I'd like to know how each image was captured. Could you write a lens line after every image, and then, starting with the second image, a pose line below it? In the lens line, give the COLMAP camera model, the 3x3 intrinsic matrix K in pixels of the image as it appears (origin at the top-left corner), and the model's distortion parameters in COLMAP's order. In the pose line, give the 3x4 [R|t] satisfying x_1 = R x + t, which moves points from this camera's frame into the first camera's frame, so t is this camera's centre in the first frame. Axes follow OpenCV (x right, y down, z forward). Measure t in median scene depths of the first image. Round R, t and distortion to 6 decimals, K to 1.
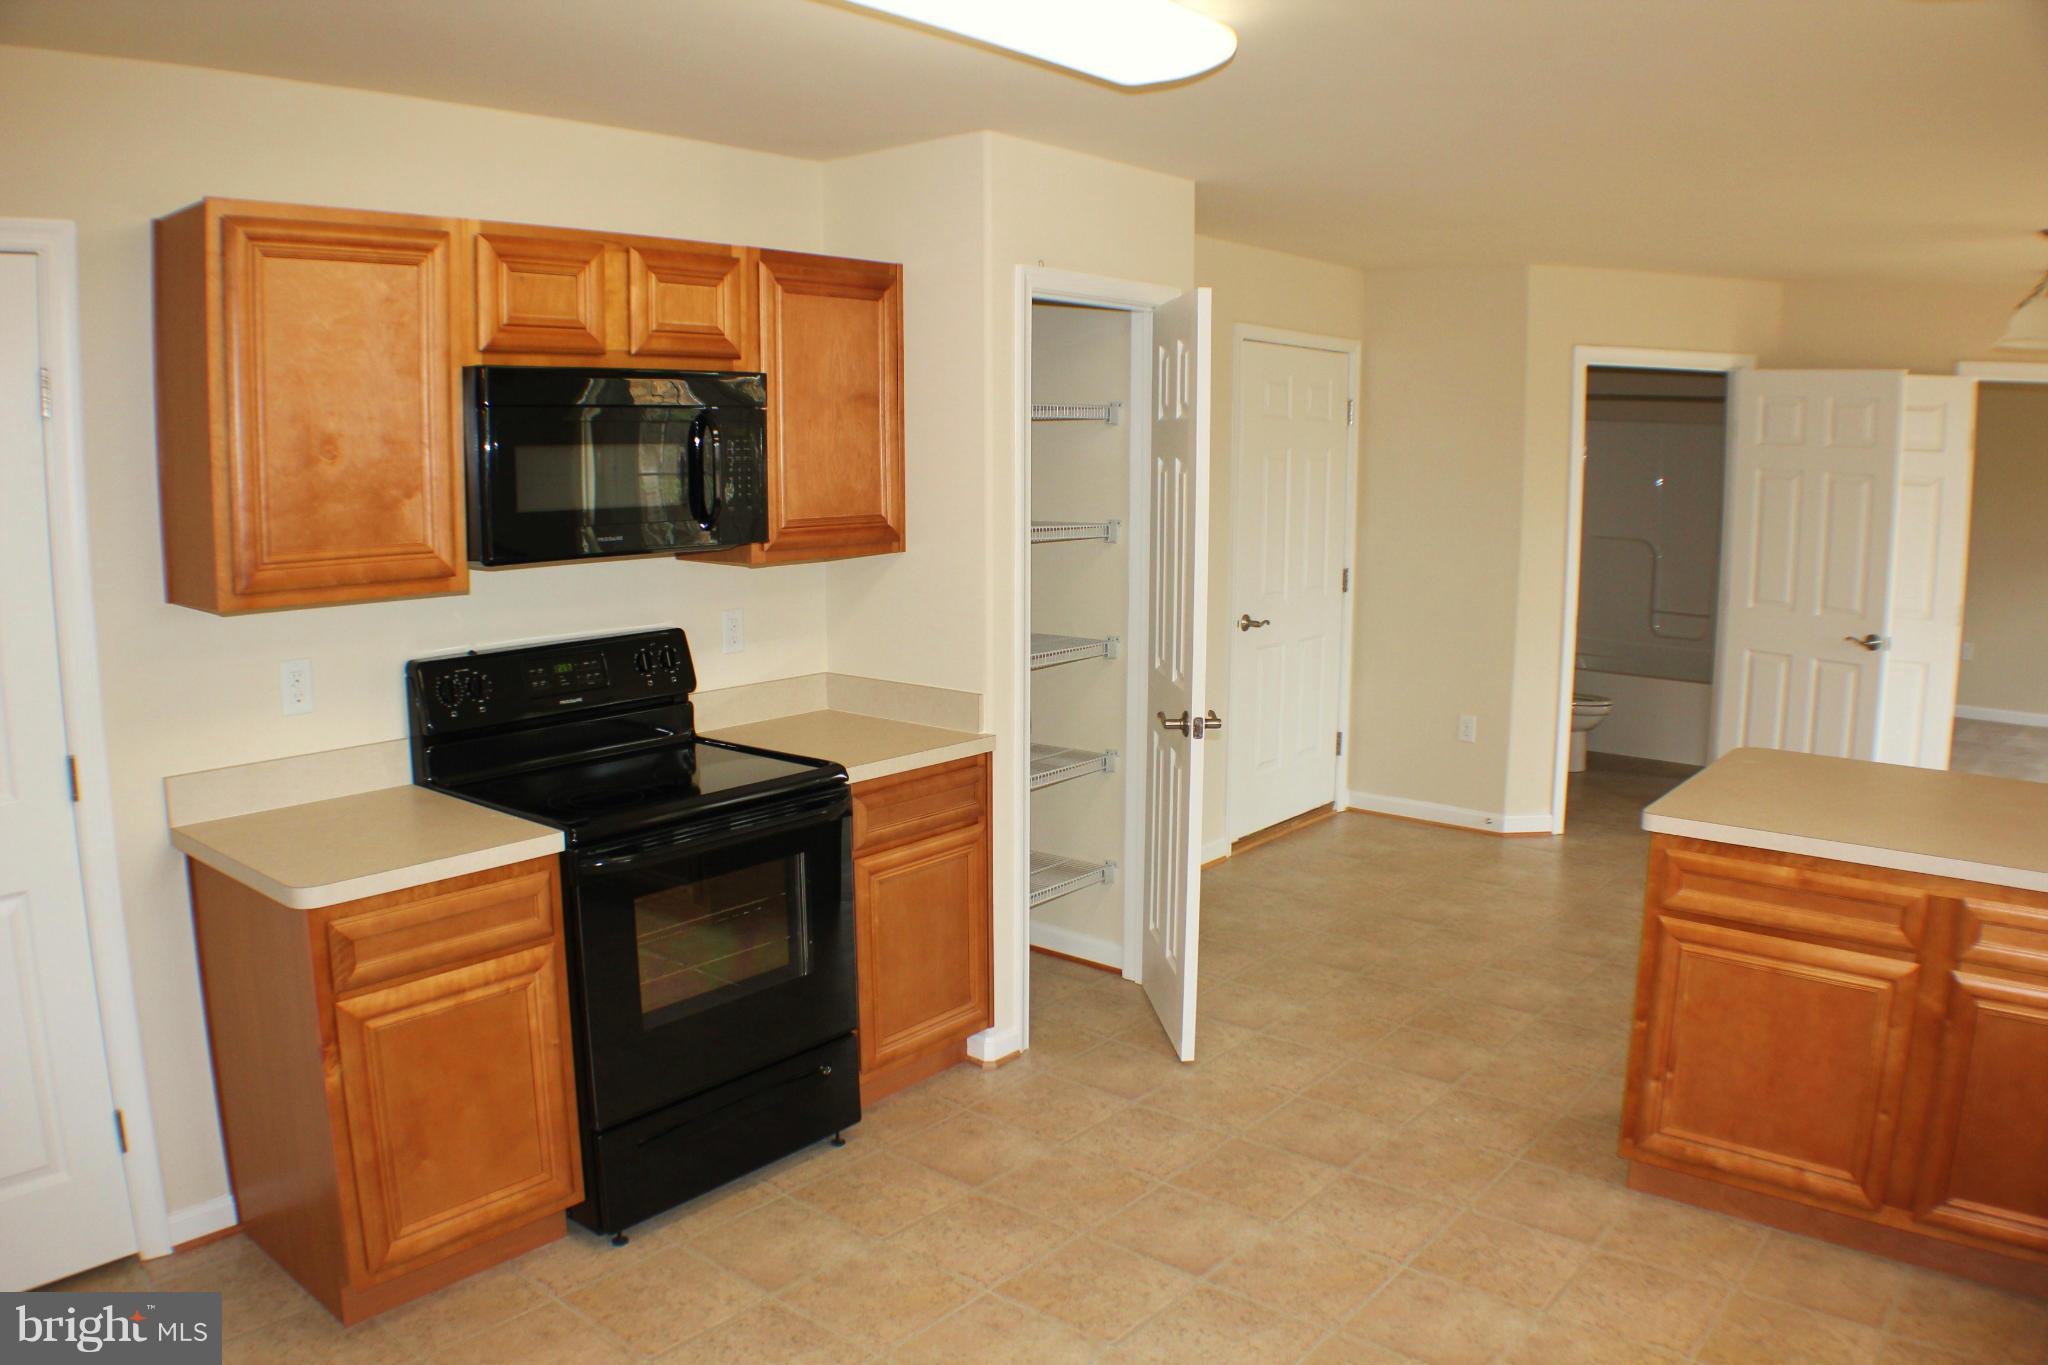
lens RADIAL K [[1498.0, 0, 1024.0], [0, 1498.0, 682.5], [0, 0, 1]] dist [-0.162518, -0.000632]
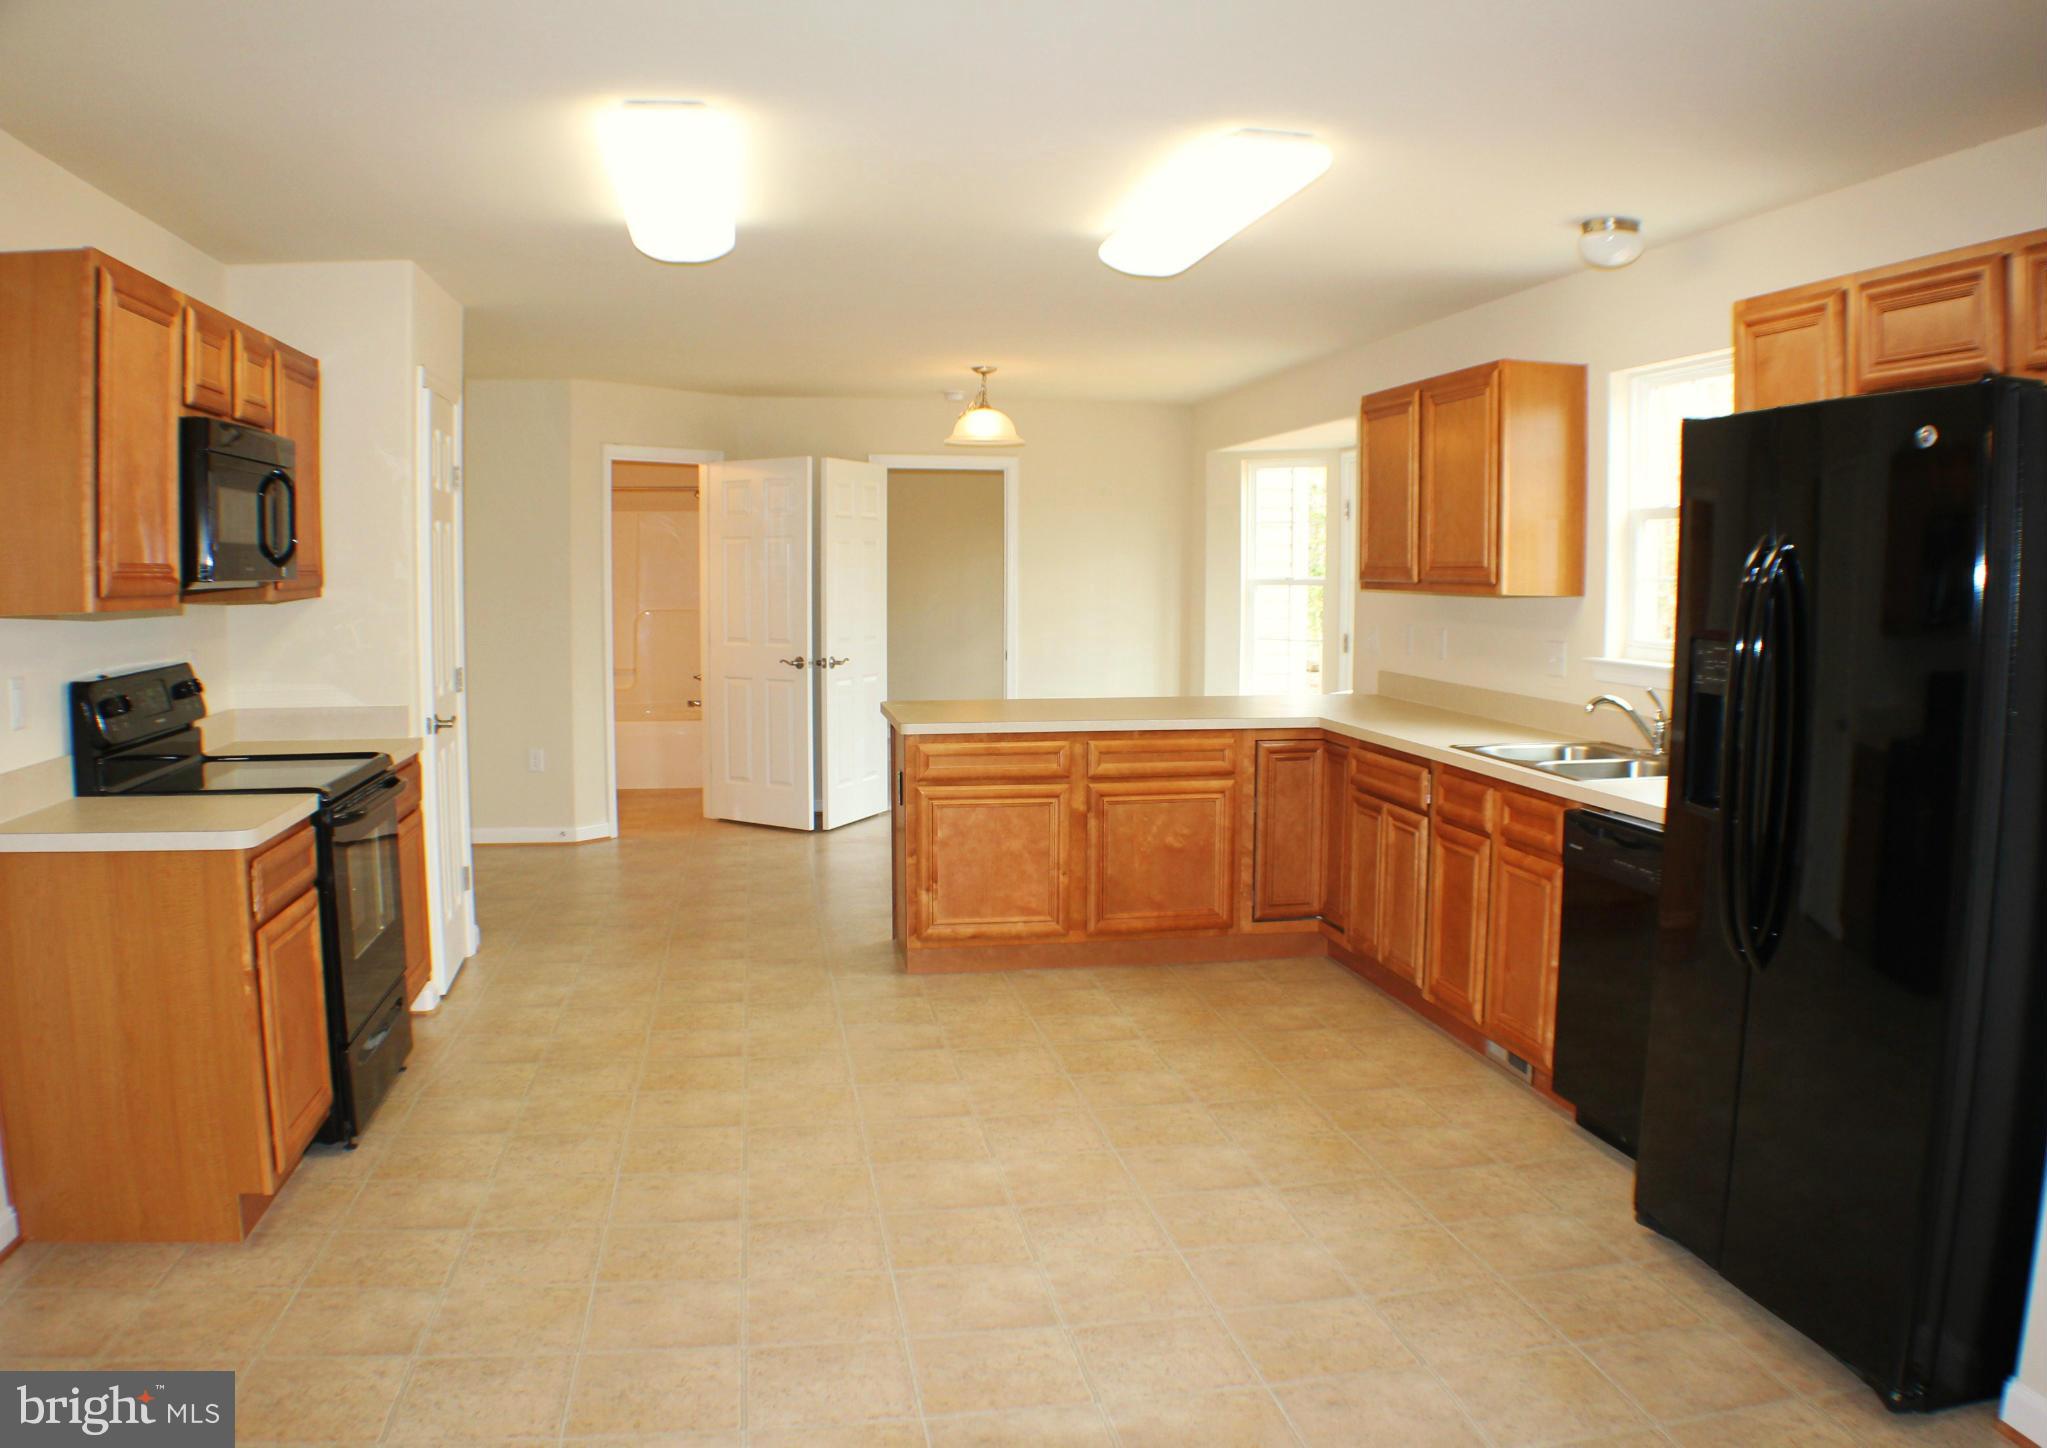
lens RADIAL K [[1609.5, 0, 1023.5], [0, 1609.5, 724.0], [0, 0, 1]] dist [-0.177857, 0.005939]
pose [[0.645012, -0.073726, 0.760608, -0.804157], [0.118946, 0.992890, -0.004628, 0.105678], [-0.754859, 0.093456, 0.649195, -0.258479]]
